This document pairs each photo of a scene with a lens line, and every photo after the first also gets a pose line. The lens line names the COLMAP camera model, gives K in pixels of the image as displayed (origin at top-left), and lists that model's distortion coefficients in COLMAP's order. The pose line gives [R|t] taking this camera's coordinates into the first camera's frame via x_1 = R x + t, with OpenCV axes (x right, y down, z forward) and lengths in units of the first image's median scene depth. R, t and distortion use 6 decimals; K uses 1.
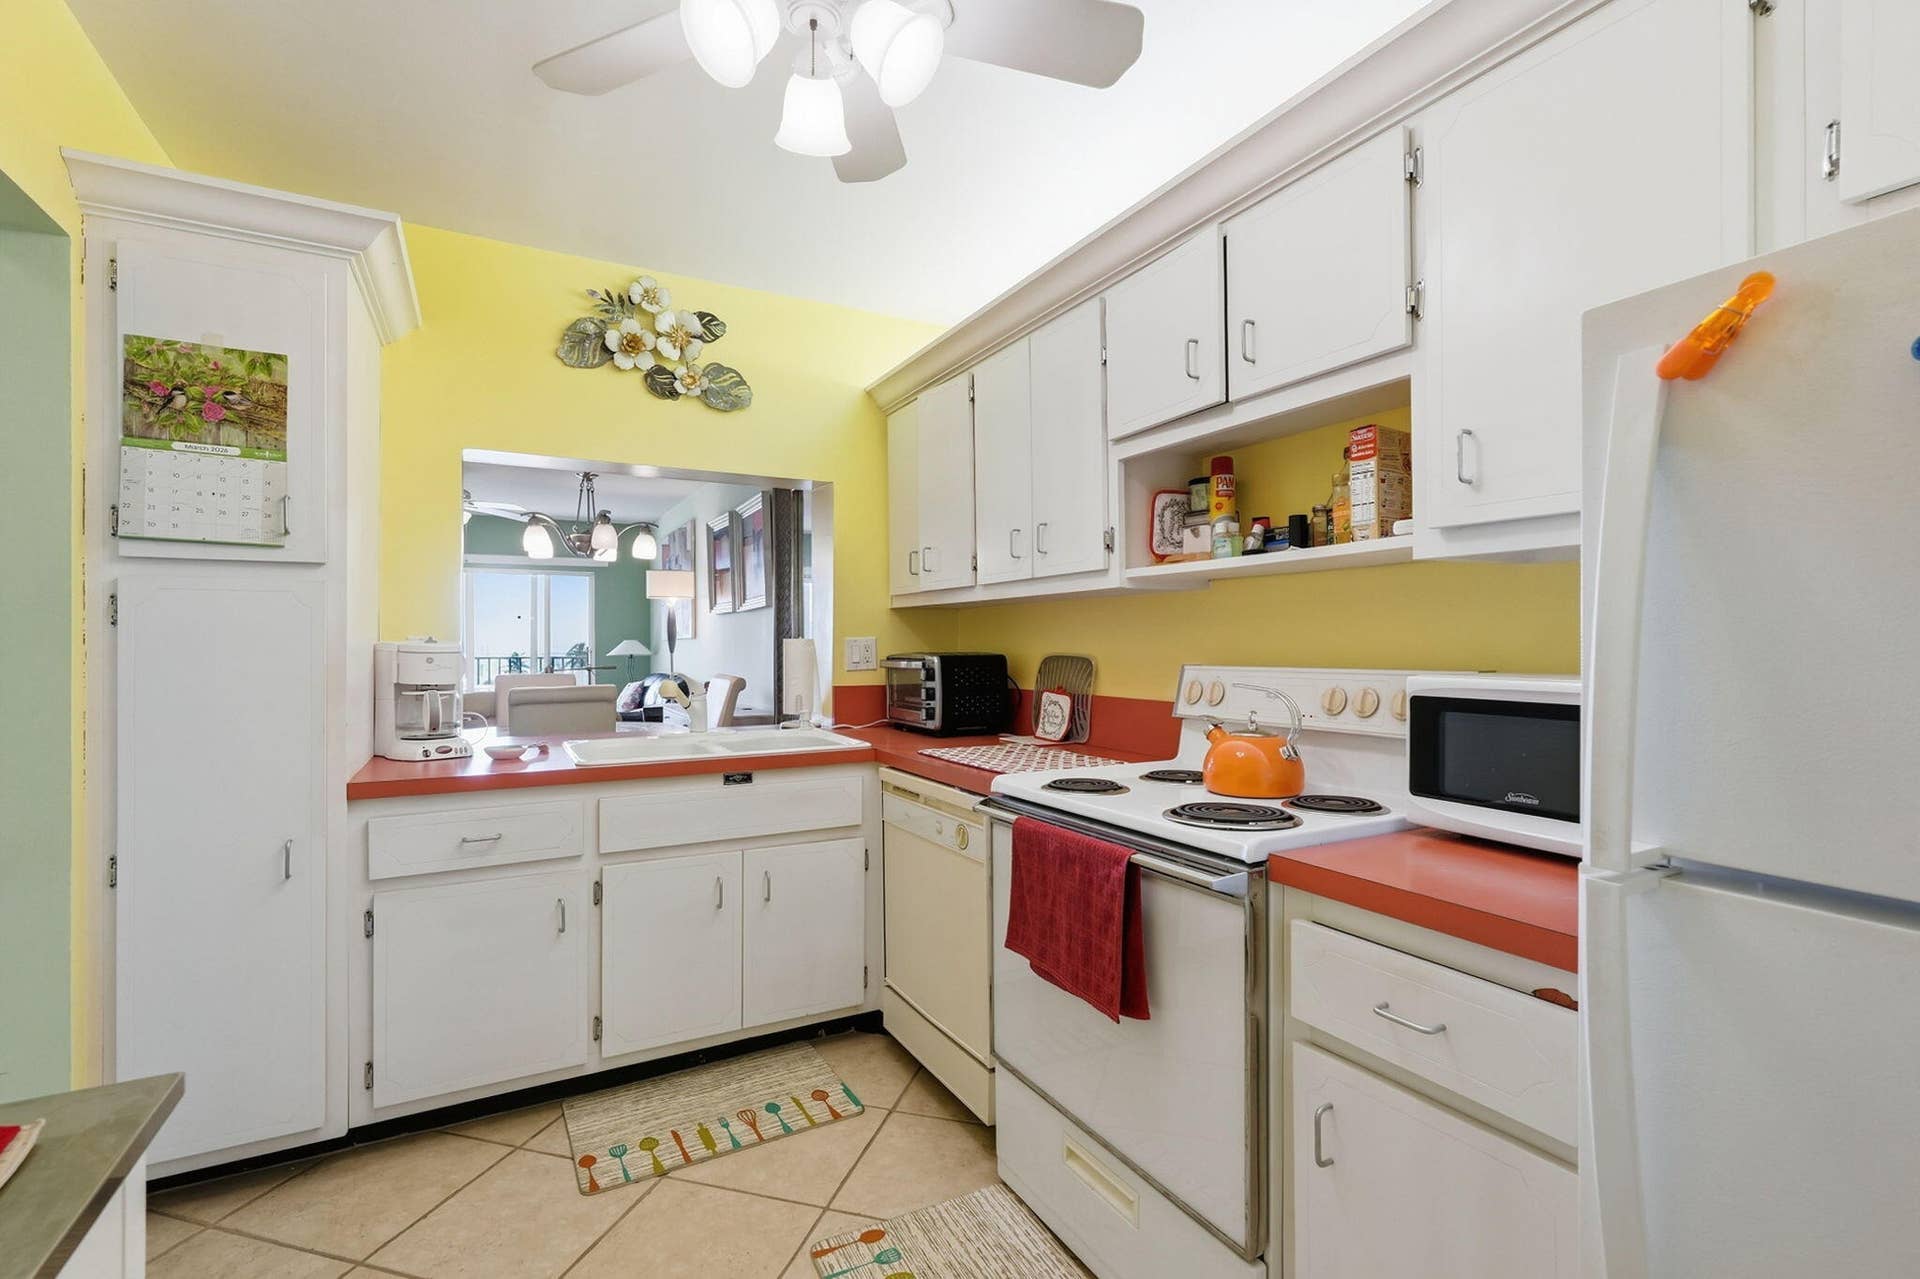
lens RADIAL K [[860.3, 0, 957.9], [0, 860.3, 644.0], [0, 0, 1]] dist [-0.012114, 0.003765]
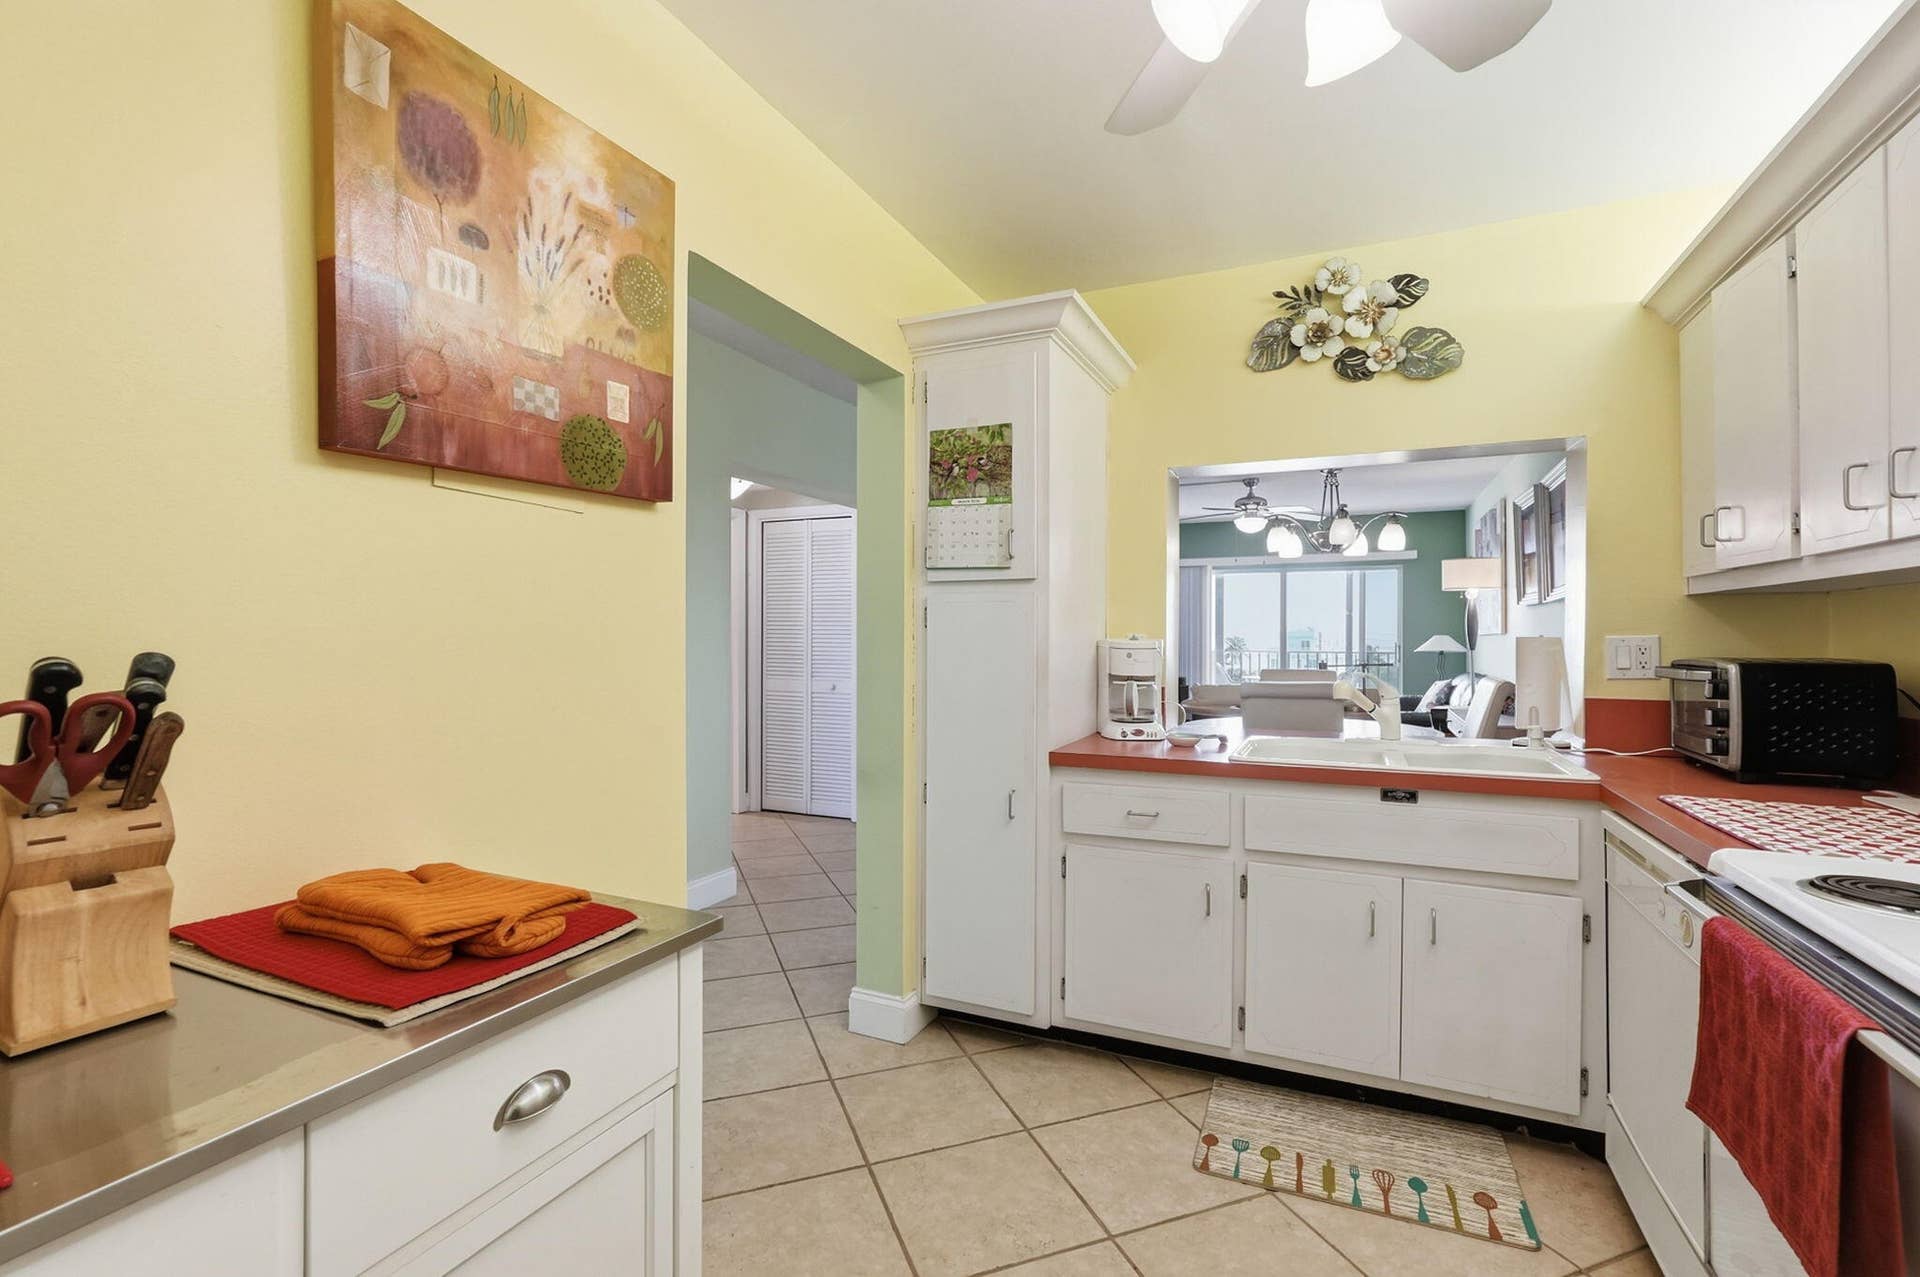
lens RADIAL K [[851.1, 0, 955.6], [0, 851.1, 638.8], [0, 0, 1]] dist [-0.013071, 0.004709]
pose [[0.595963, 0.005285, -0.802994, 0.188523], [-0.004797, 0.999984, 0.003021, -0.006201], [0.802997, 0.002051, 0.595979, 0.124683]]
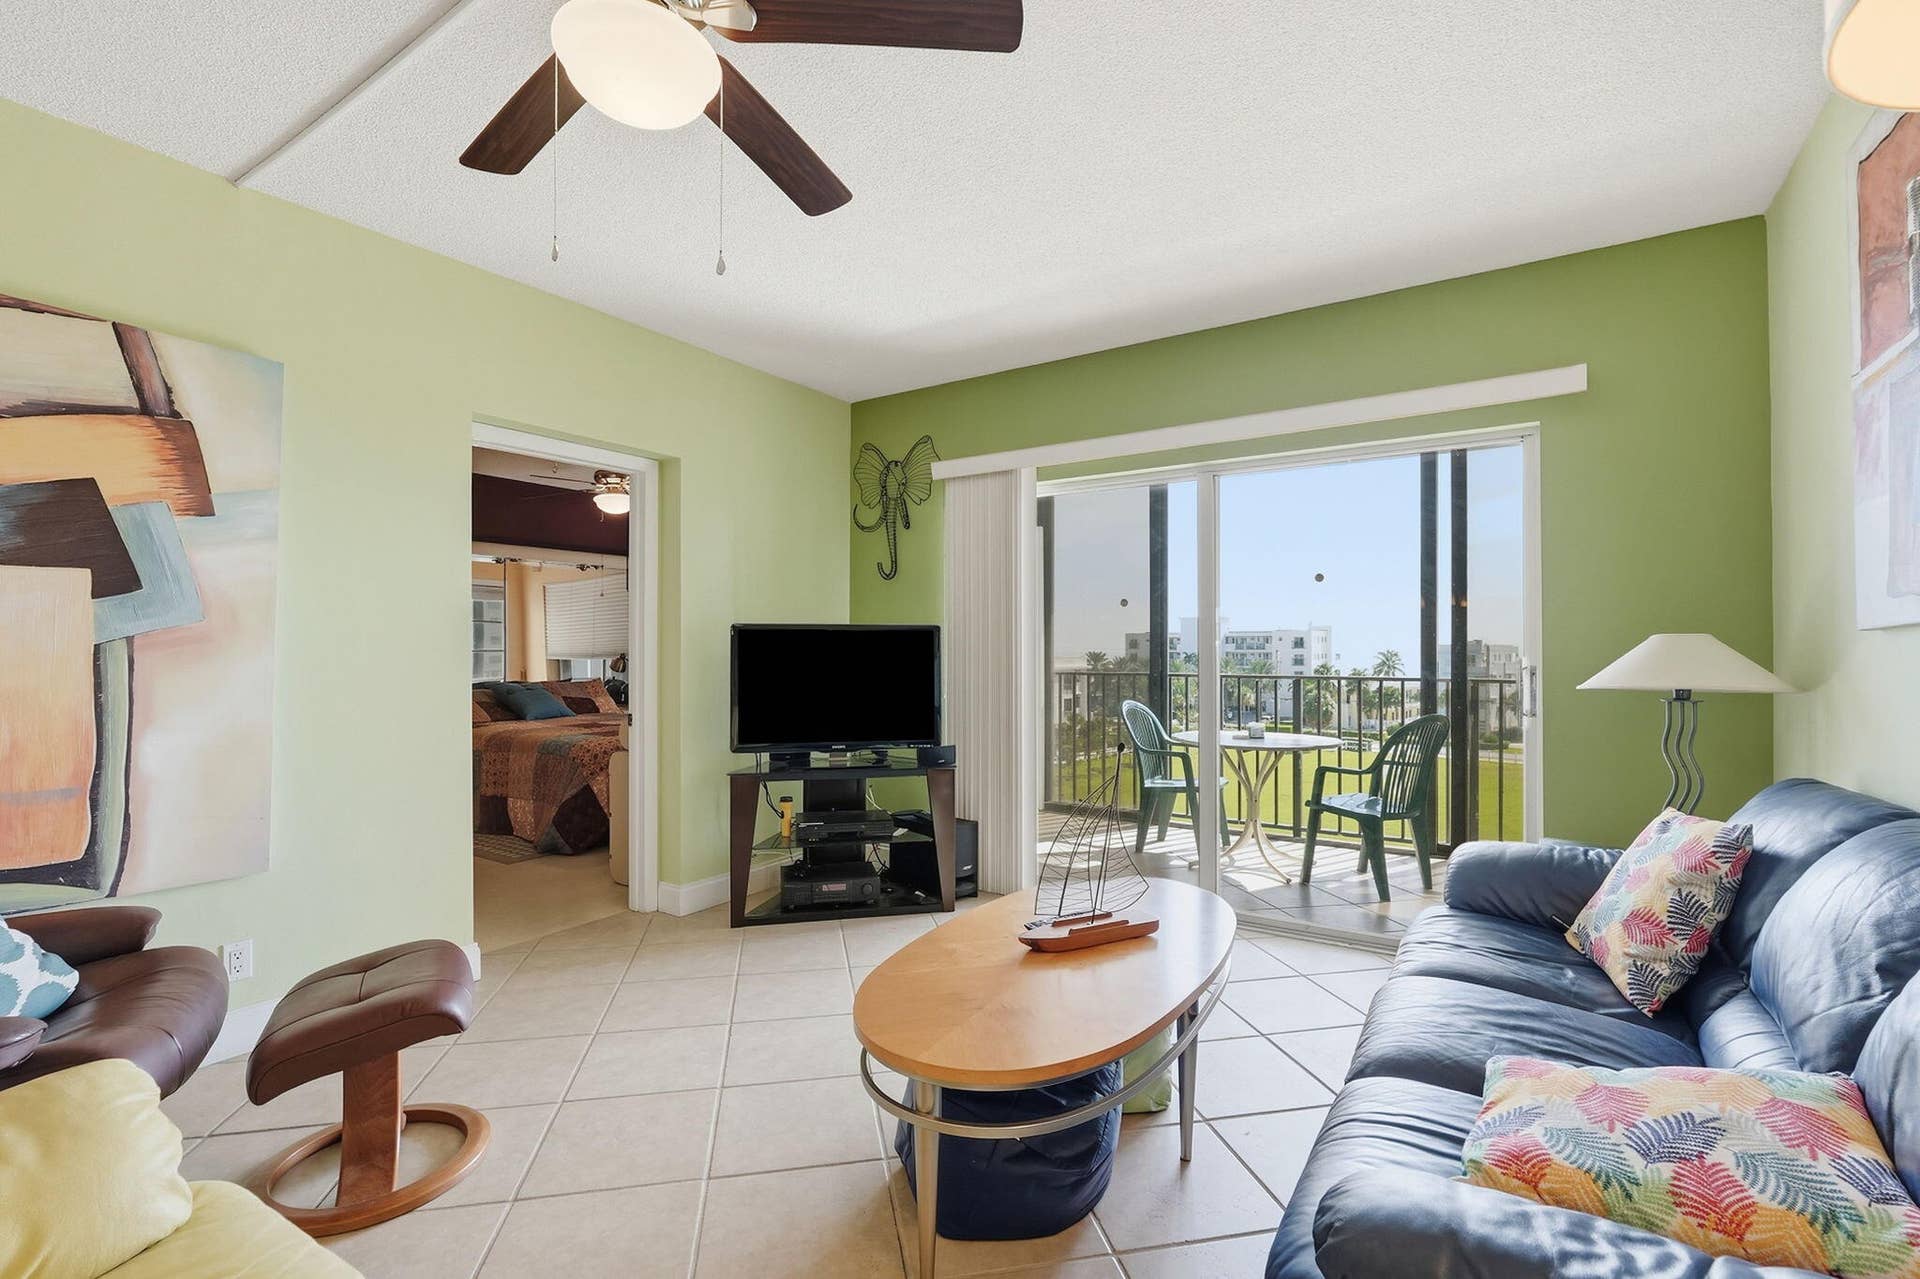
lens RADIAL K [[851.1, 0, 961.3], [0, 851.1, 638.8], [0, 0, 1]] dist [-0.013071, 0.004709]
pose [[0.465731, -0.008453, -0.884886, -1.090537], [-0.000963, 0.999949, -0.010059, -0.001179], [0.884926, 0.005537, 0.465699, 2.935083]]
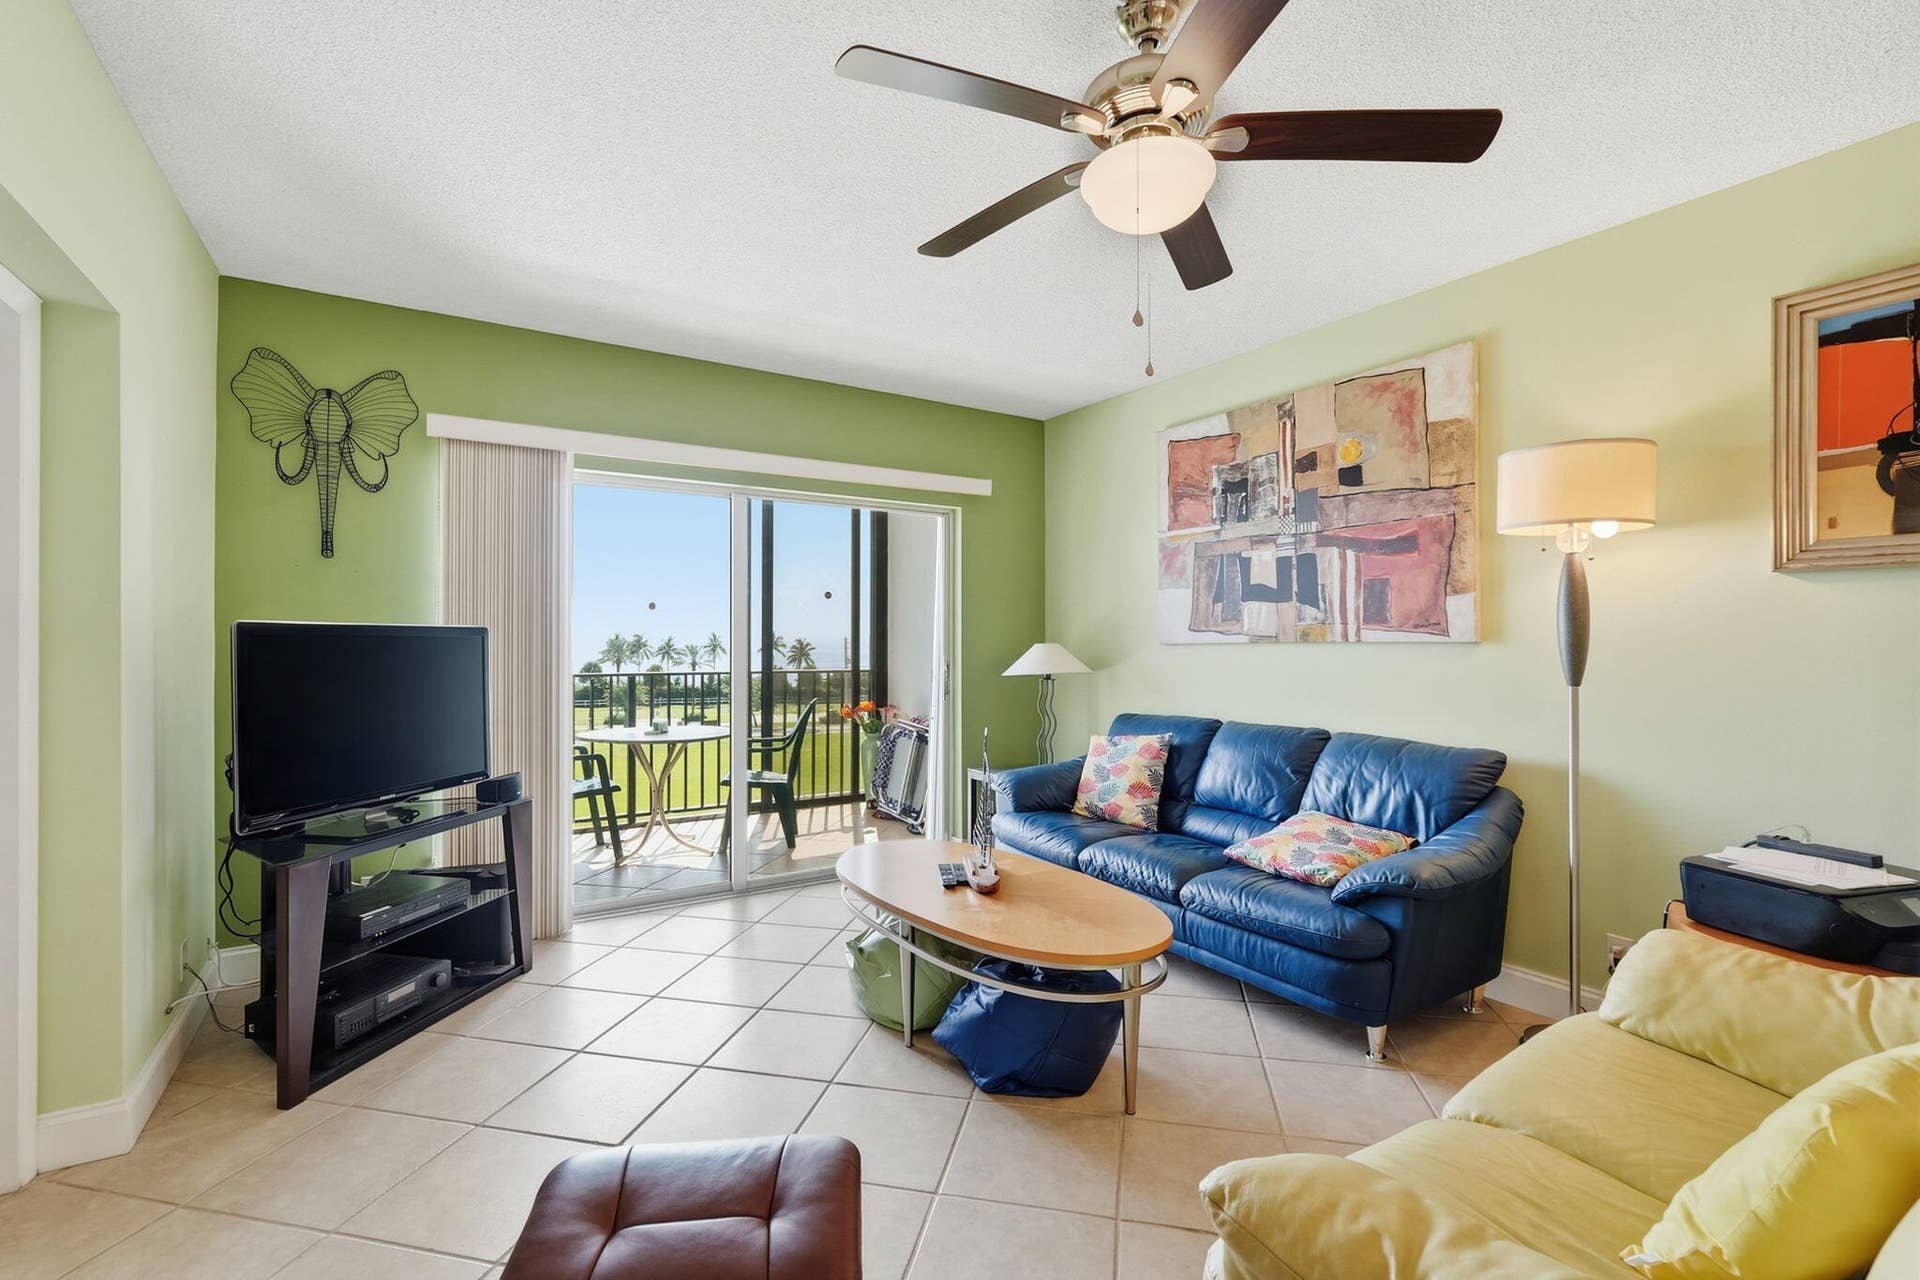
lens RADIAL K [[851.1, 0, 950.8], [0, 851.1, 636.1], [0, 0, 1]] dist [-0.013071, 0.004709]
pose [[0.997703, 0.004551, 0.067581, -2.017776], [-0.004416, 0.999988, -0.002151, -0.032949], [-0.067590, 0.001847, 0.997711, 2.235027]]
